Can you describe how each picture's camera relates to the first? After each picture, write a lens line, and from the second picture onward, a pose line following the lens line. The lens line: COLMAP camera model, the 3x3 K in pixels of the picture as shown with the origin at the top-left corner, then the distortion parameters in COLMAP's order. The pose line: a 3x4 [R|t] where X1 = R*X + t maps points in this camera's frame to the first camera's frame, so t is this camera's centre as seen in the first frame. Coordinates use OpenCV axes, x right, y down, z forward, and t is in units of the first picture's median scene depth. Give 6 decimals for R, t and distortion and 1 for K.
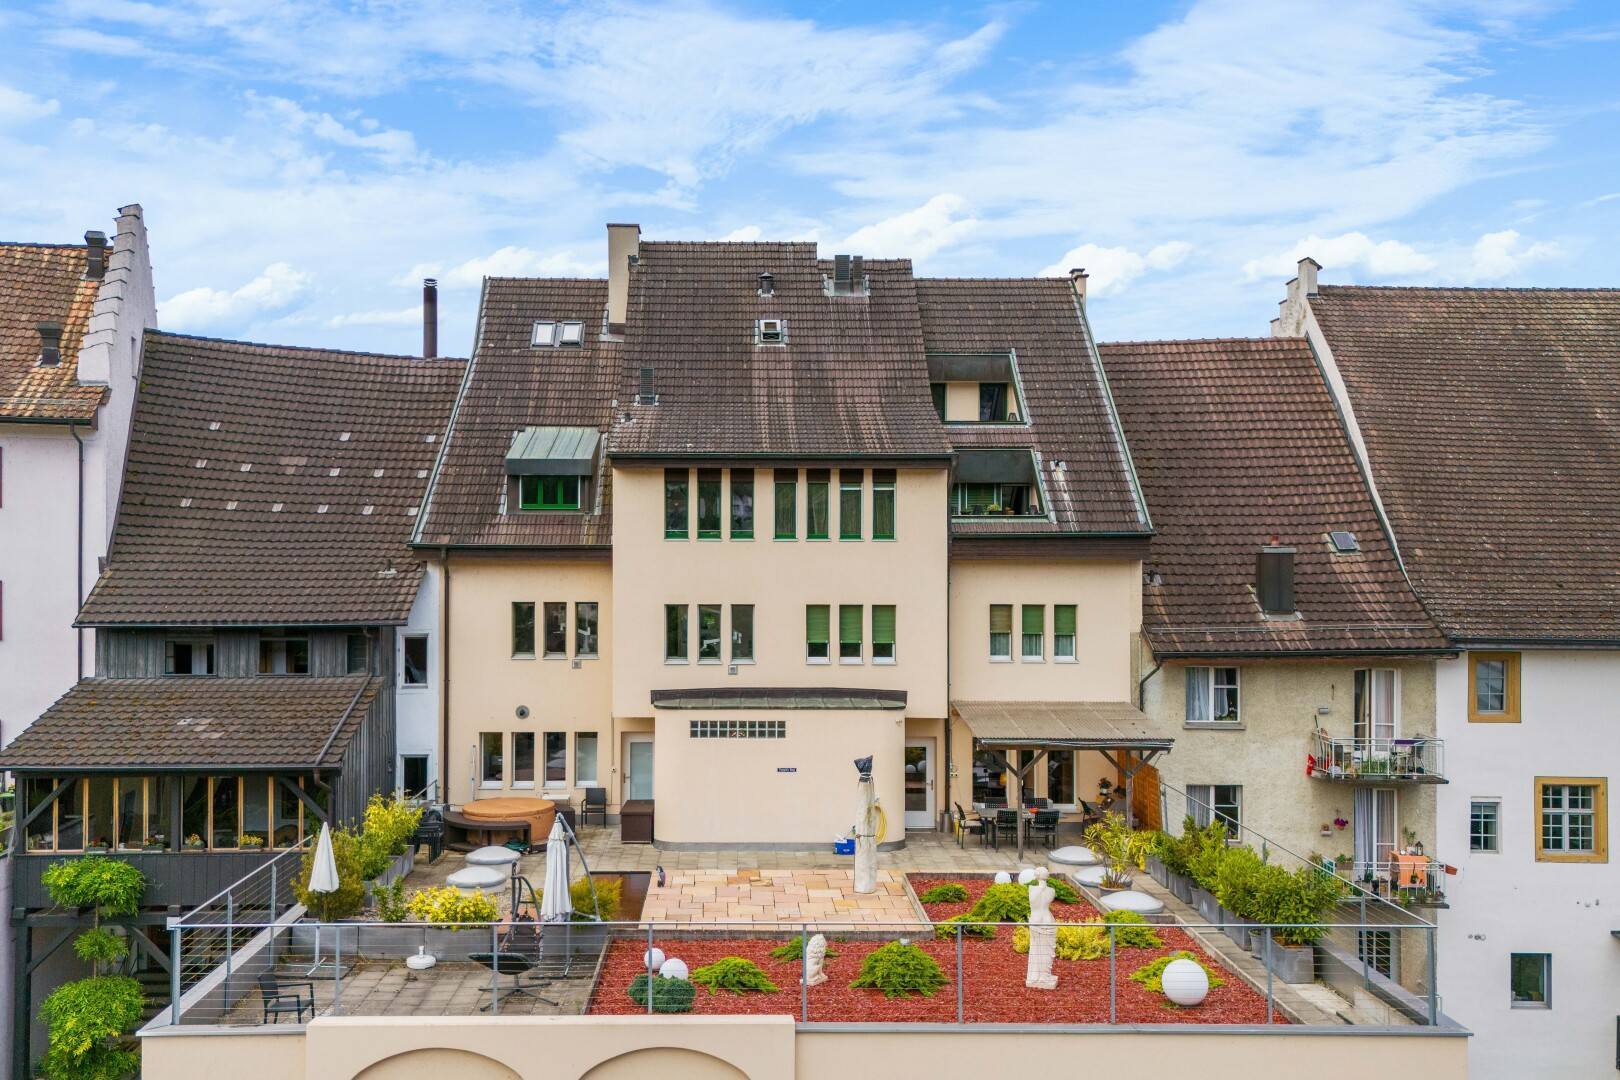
lens RADIAL K [[1331.1, 0, 804.0], [0, 1331.1, 599.0], [0, 0, 1]] dist [0.102158, -0.118240]
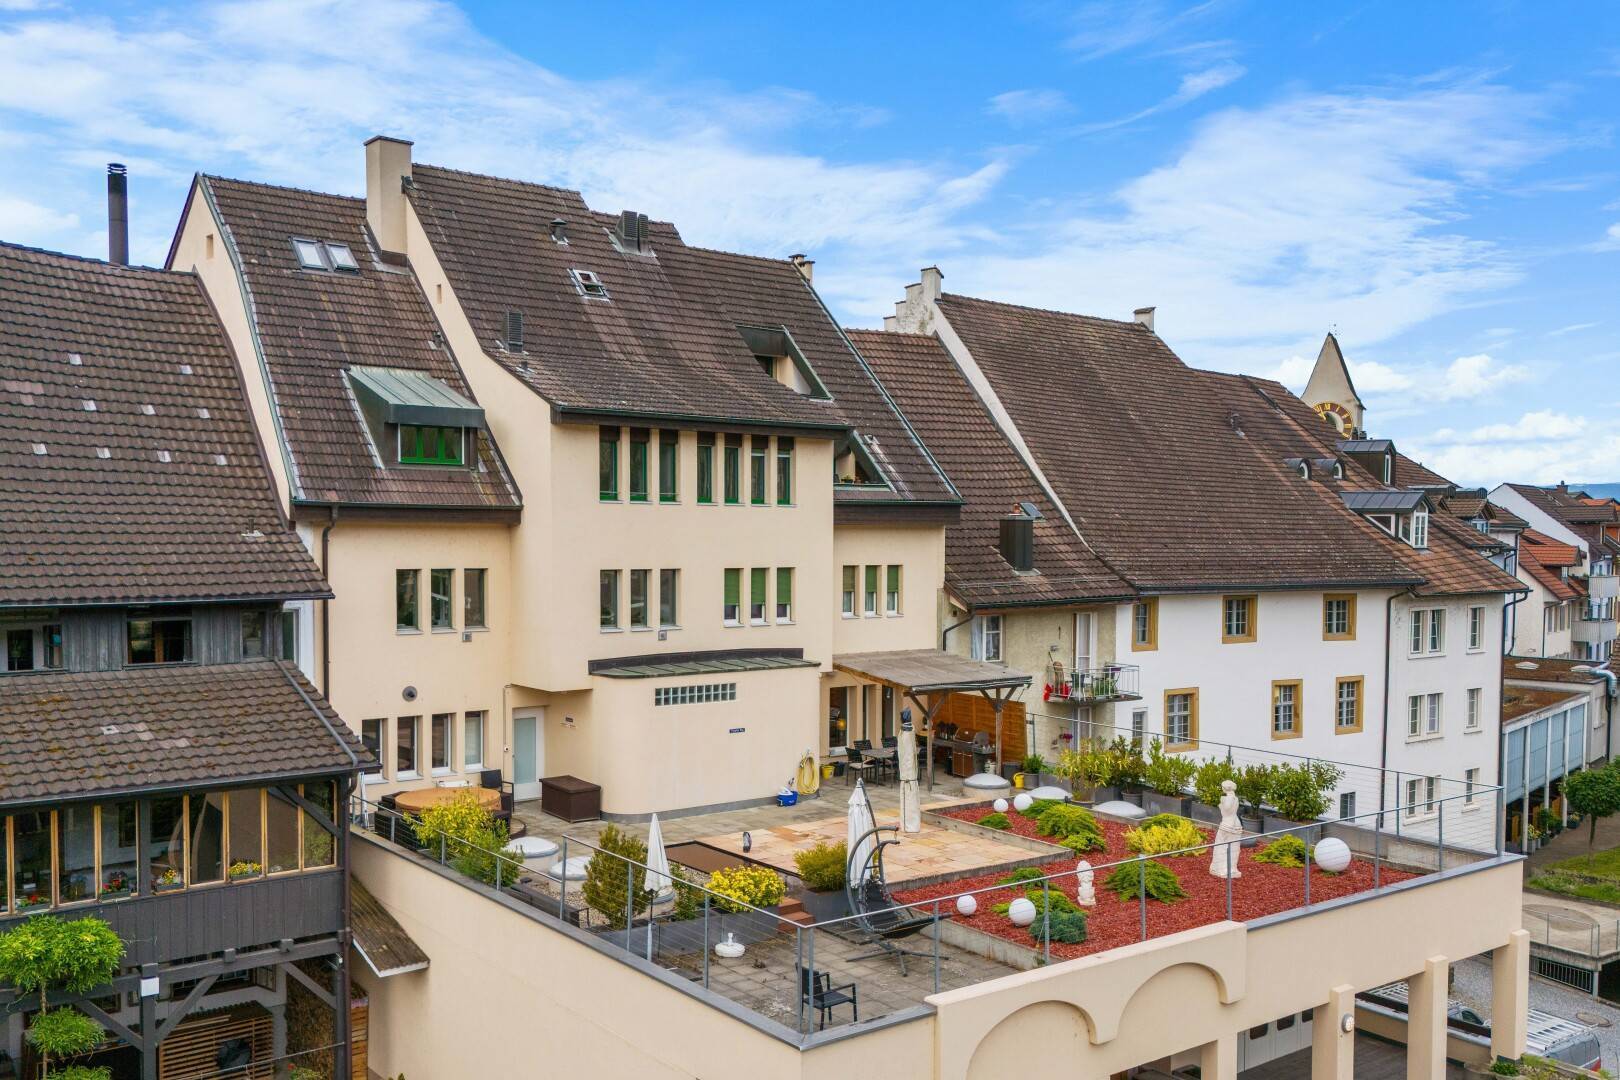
lens RADIAL K [[1331.1, 0, 804.0], [0, 1331.1, 599.0], [0, 0, 1]] dist [0.102158, -0.118240]
pose [[0.822362, -0.026389, 0.568352, -0.510870], [0.008066, 0.999364, 0.034730, -0.006695], [-0.568908, -0.023976, 0.822052, 0.128177]]
